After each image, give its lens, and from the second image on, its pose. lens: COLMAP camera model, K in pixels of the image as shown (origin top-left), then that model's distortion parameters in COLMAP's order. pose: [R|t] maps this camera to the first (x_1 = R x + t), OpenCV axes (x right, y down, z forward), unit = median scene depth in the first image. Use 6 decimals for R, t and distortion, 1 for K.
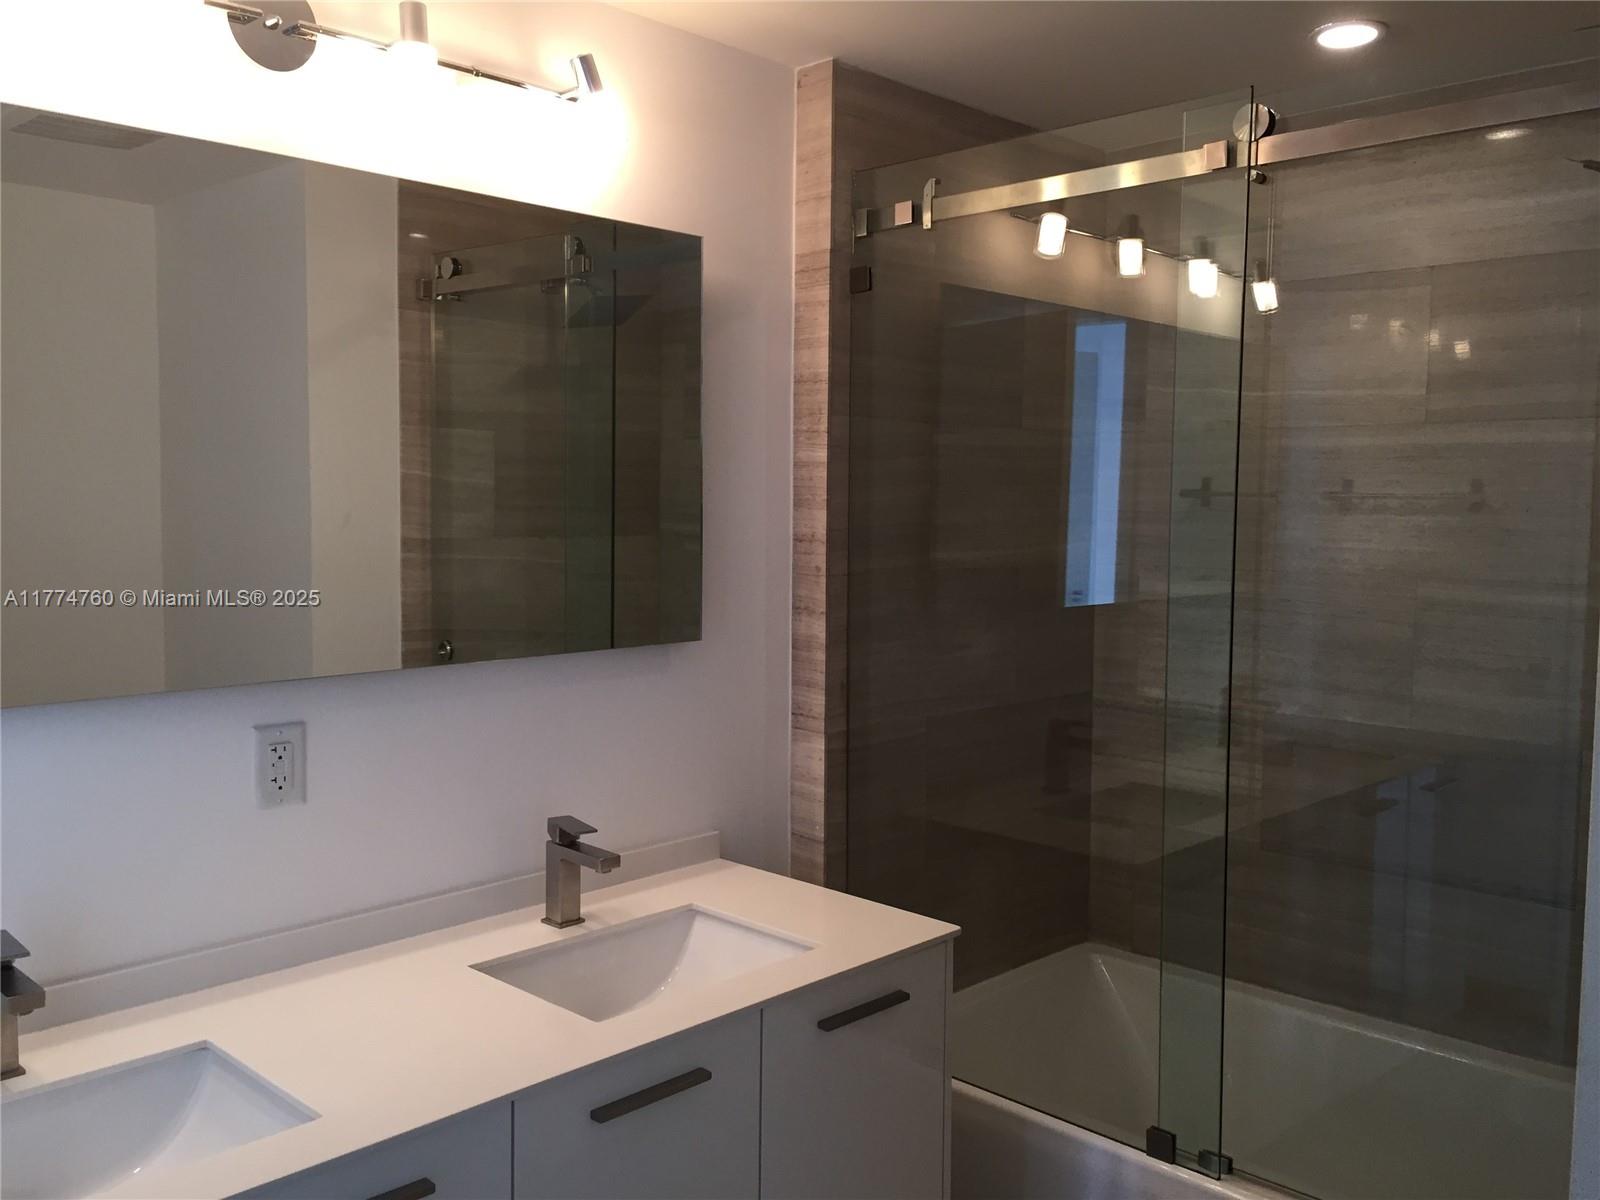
lens RADIAL K [[1364.8, 0, 790.5], [0, 1364.8, 632.5], [0, 0, 1]] dist [0.075306, -0.098889]
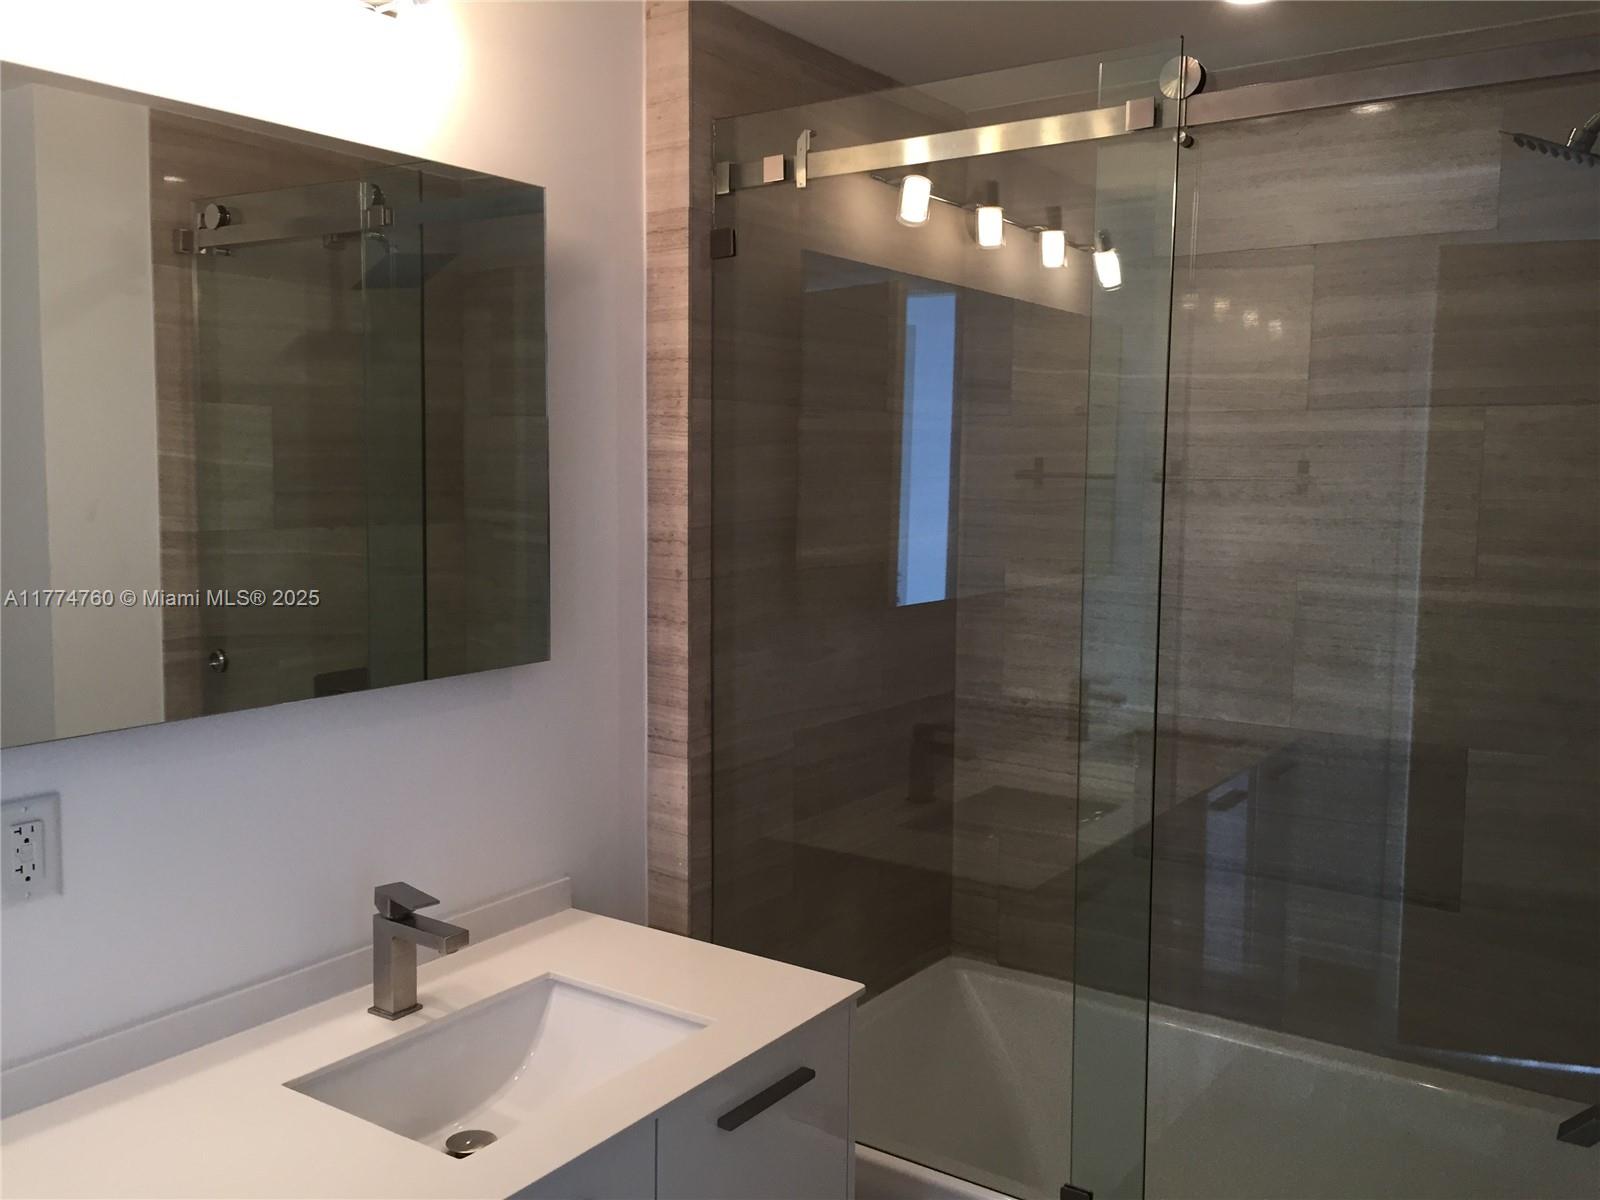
lens RADIAL K [[1369.0, 0, 790.8], [0, 1369.0, 618.0], [0, 0, 1]] dist [0.084732, -0.121706]
pose [[0.986751, -0.019856, 0.161023, -0.050271], [0.017766, 0.999738, 0.014407, -0.028433], [-0.161267, -0.011355, 0.986846, 0.115508]]
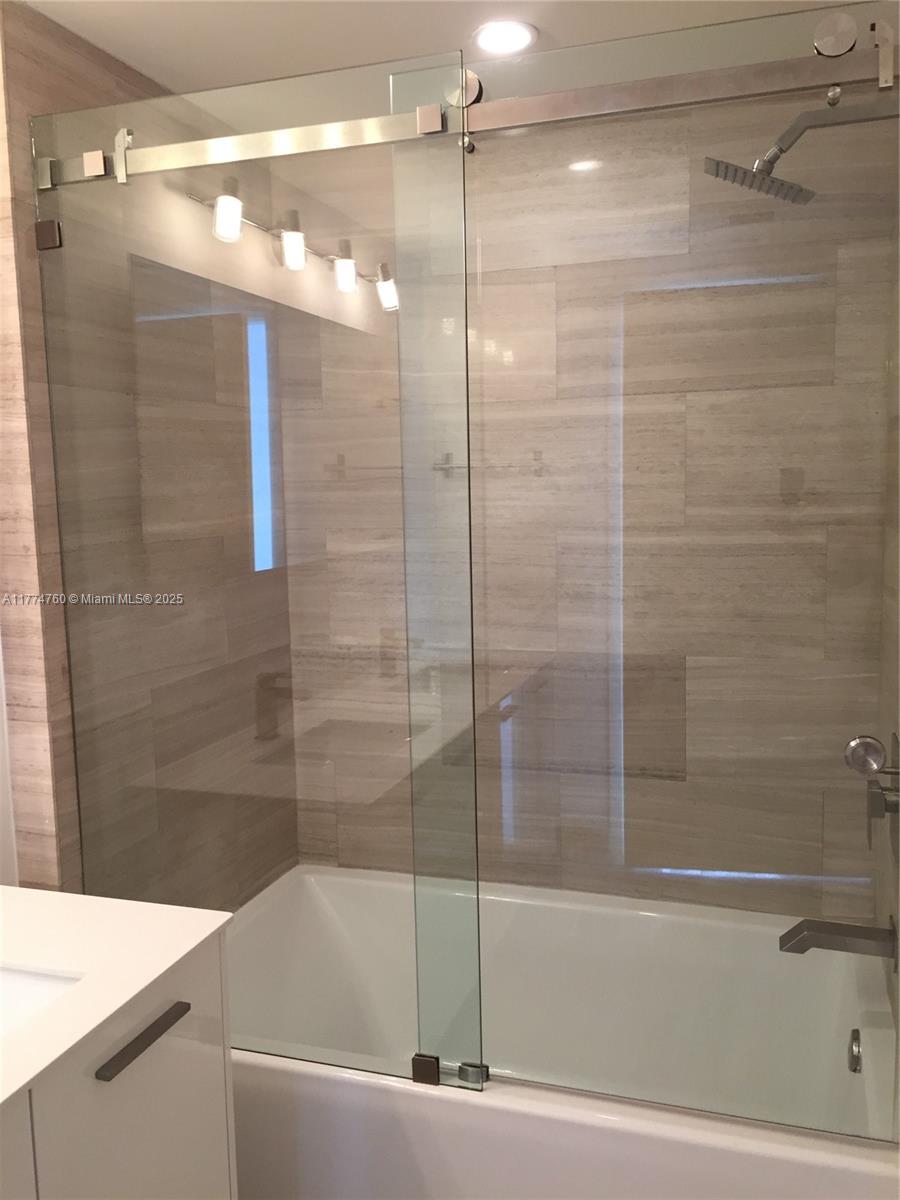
lens RADIAL K [[1026.7, 0, 446.8], [0, 1026.7, 604.3], [0, 0, 1]] dist [0.084732, -0.121706]
pose [[0.898084, -0.082129, 0.432087, -0.030523], [0.073137, 0.996620, 0.037420, -0.014026], [-0.433700, -0.002005, 0.901055, 0.235853]]
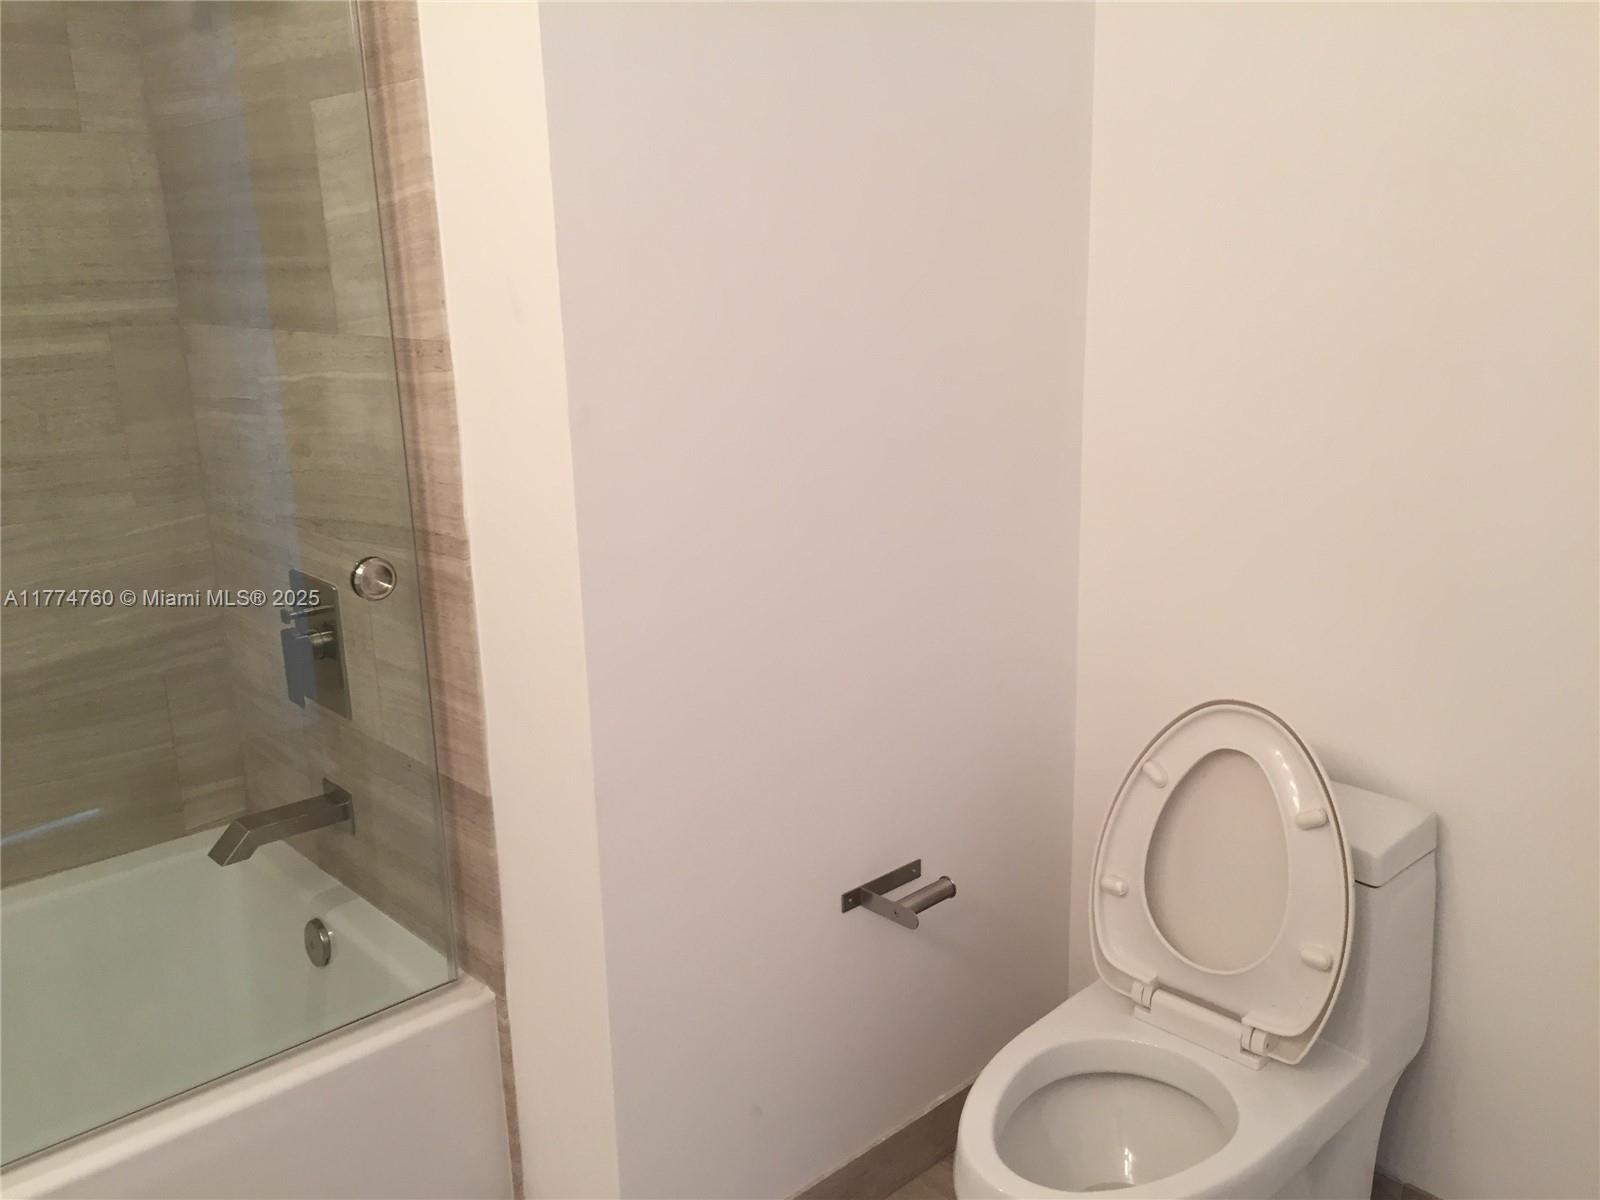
lens RADIAL K [[1369.0, 0, 790.8], [0, 1369.0, 618.0], [0, 0, 1]] dist [0.084732, -0.121706]
pose [[0.056040, -0.273150, 0.960338, -0.225063], [0.126347, 0.956057, 0.264560, -0.025830], [-0.990402, 0.106510, 0.088089, 0.402661]]
